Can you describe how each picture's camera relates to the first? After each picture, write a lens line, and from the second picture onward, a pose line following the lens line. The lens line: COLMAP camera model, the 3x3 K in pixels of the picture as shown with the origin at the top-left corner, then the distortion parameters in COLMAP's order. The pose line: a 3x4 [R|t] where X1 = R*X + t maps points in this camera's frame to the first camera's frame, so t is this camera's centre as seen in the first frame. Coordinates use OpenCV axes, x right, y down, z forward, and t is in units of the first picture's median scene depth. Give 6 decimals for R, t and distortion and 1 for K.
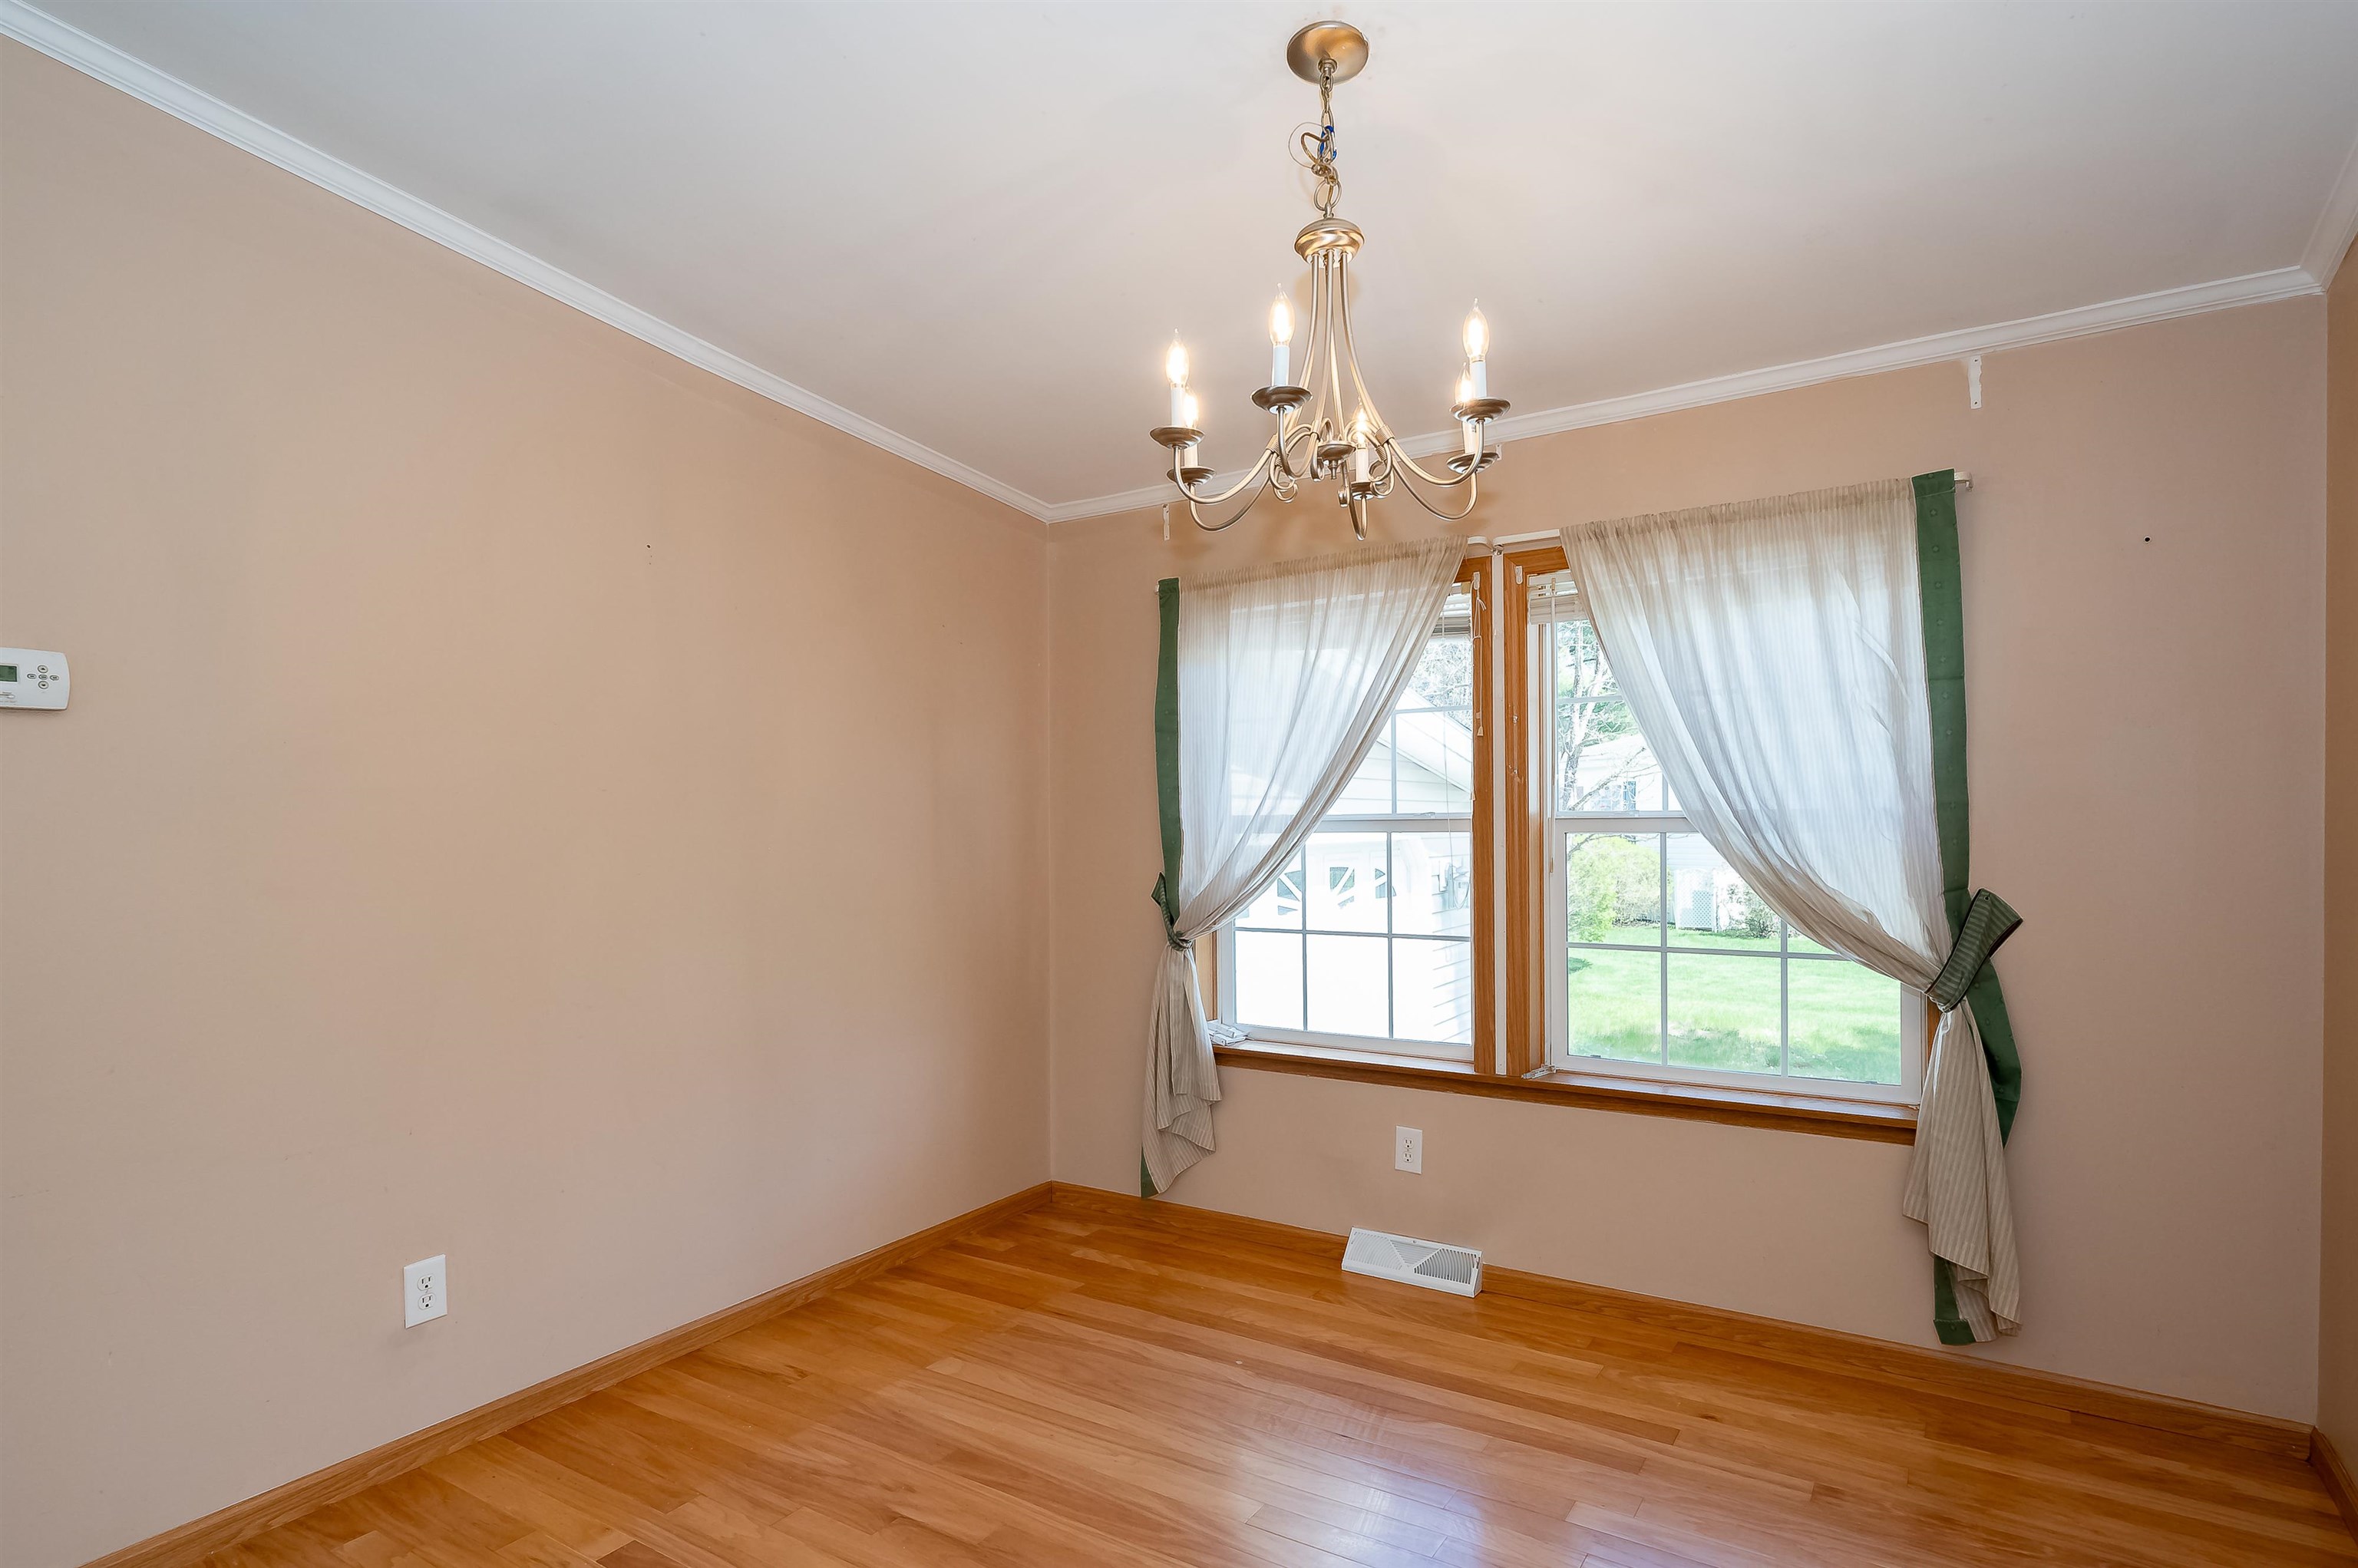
lens RADIAL K [[1244.1, 0, 1166.0], [0, 1244.1, 833.4], [0, 0, 1]] dist [0.002071, 0.000330]
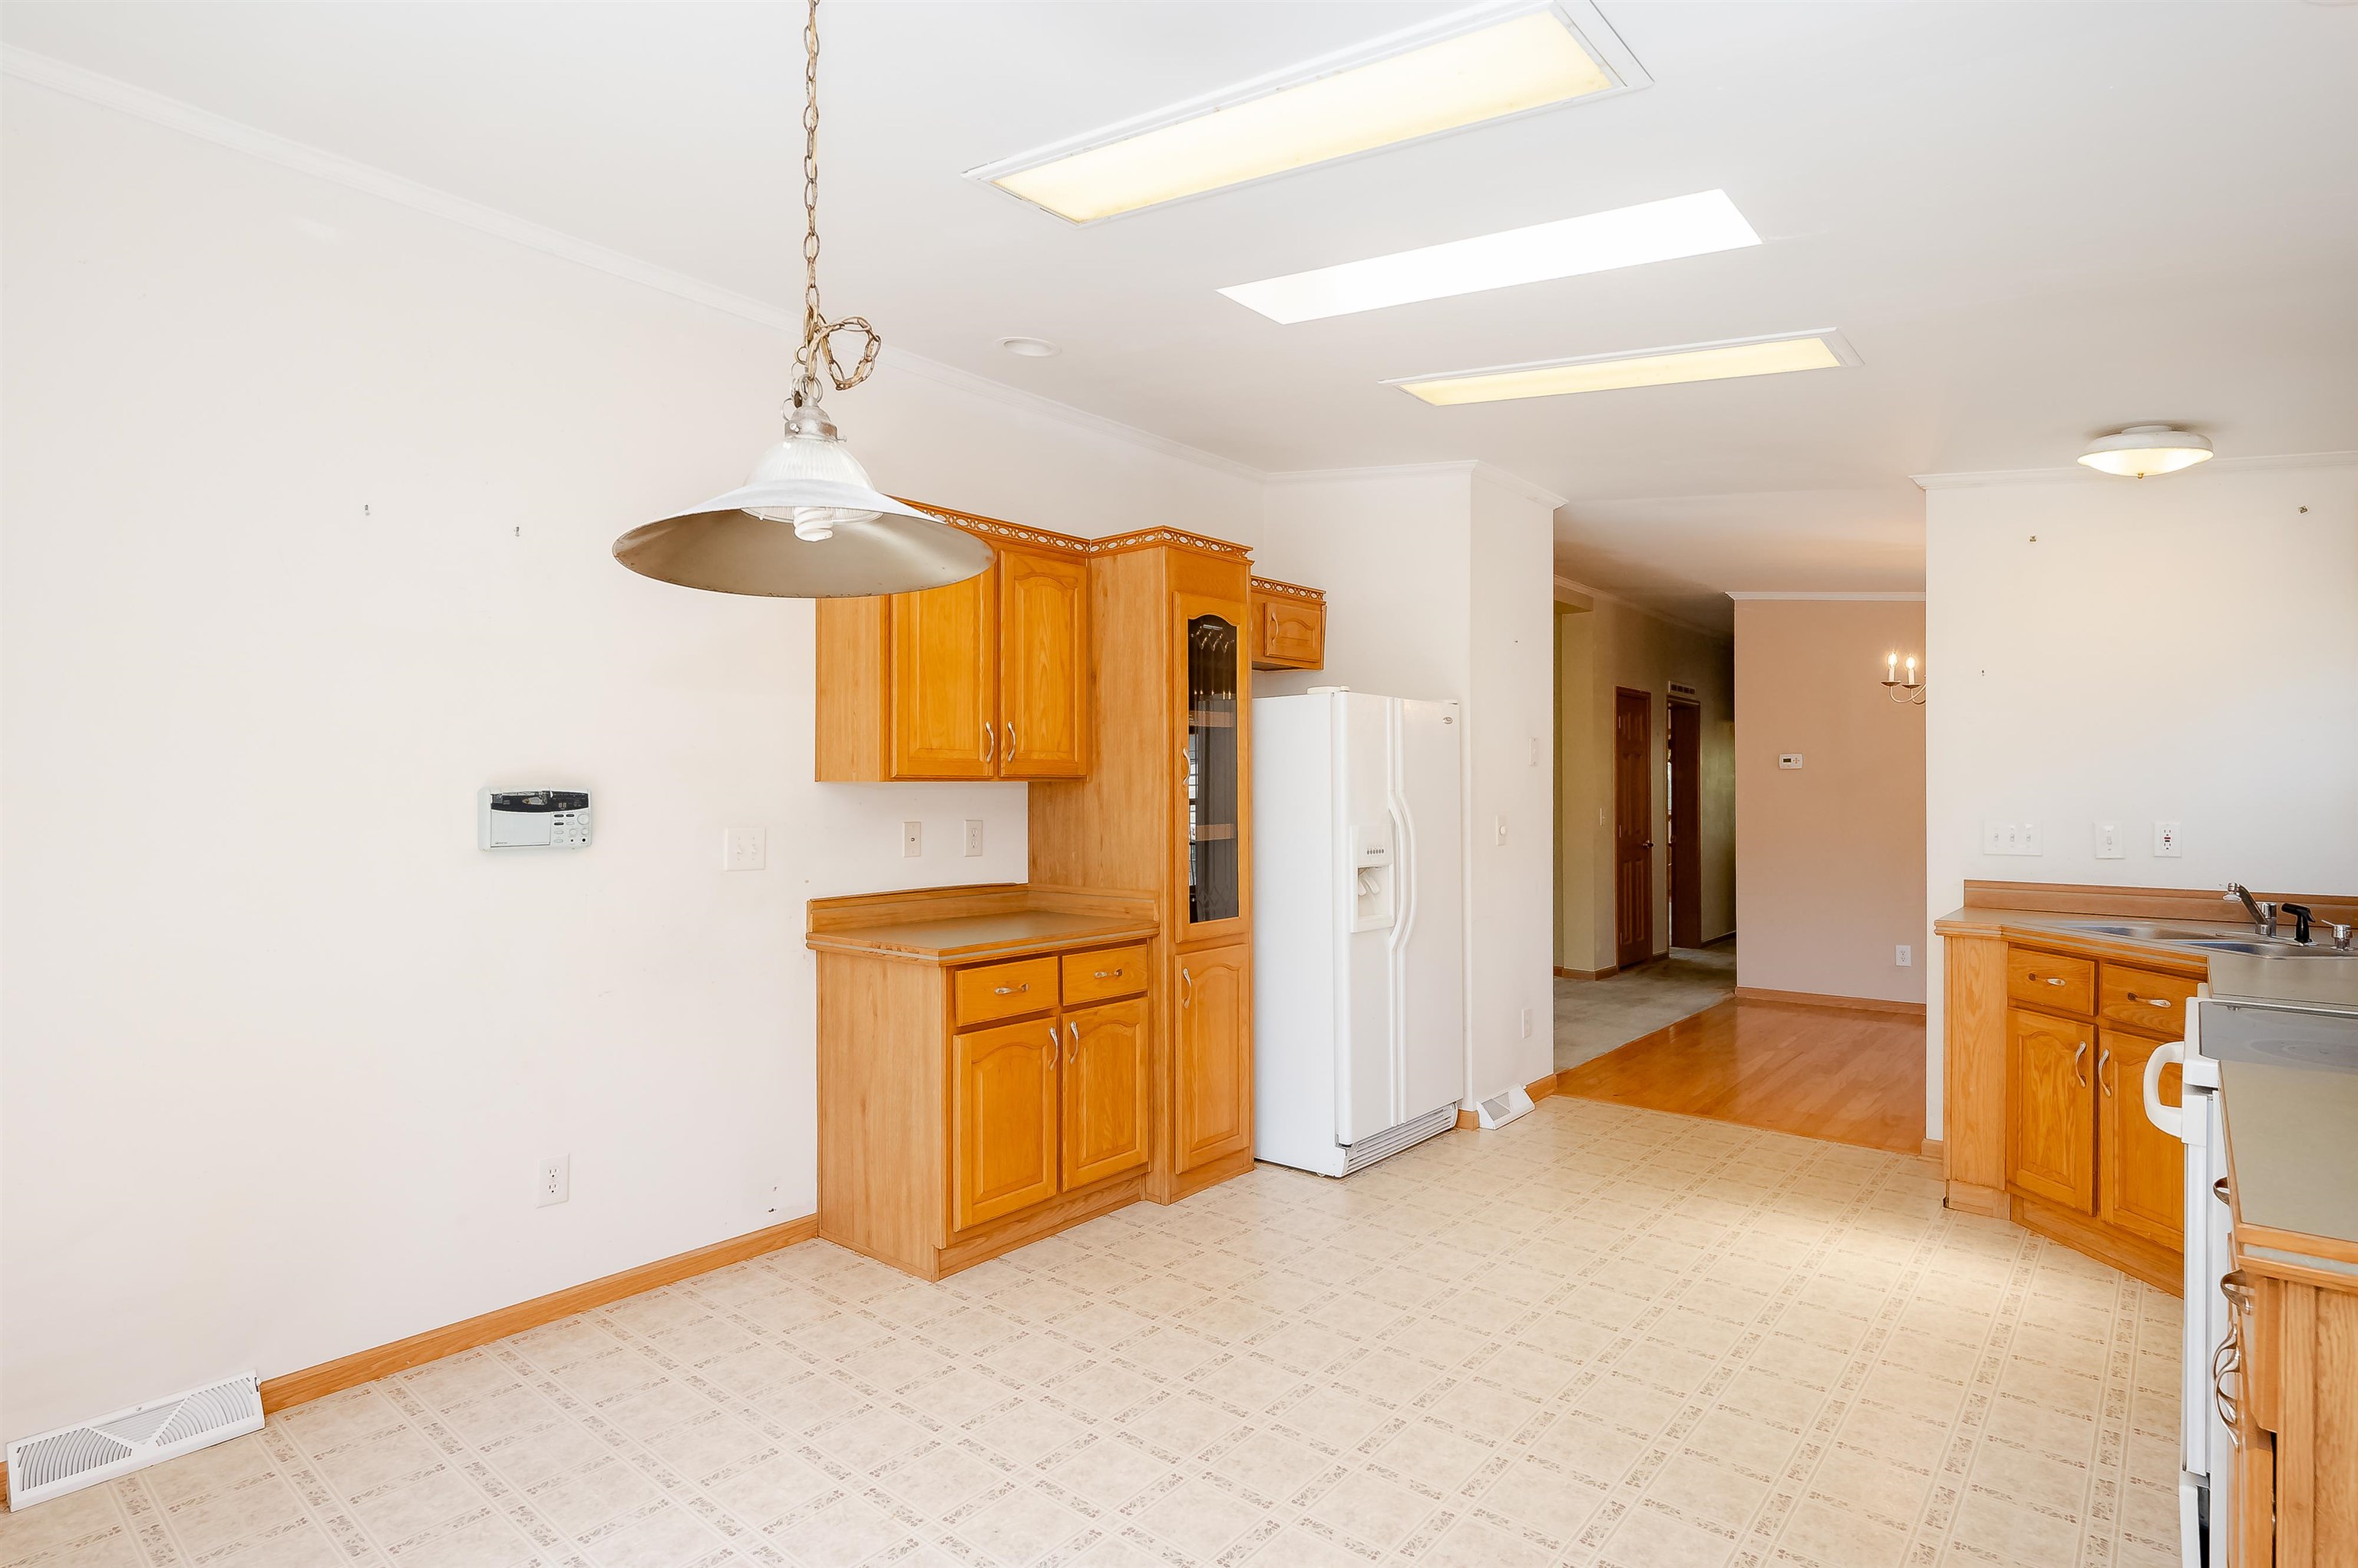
lens RADIAL K [[1193.6, 0, 1179.0], [0, 1193.6, 784.0], [0, 0, 1]] dist [0.001529, -0.000344]
pose [[-0.114191, 0.006102, -0.993440, 1.982230], [-0.007530, 0.999947, 0.007008, -0.042301], [0.993430, 0.008280, -0.114139, -0.326773]]
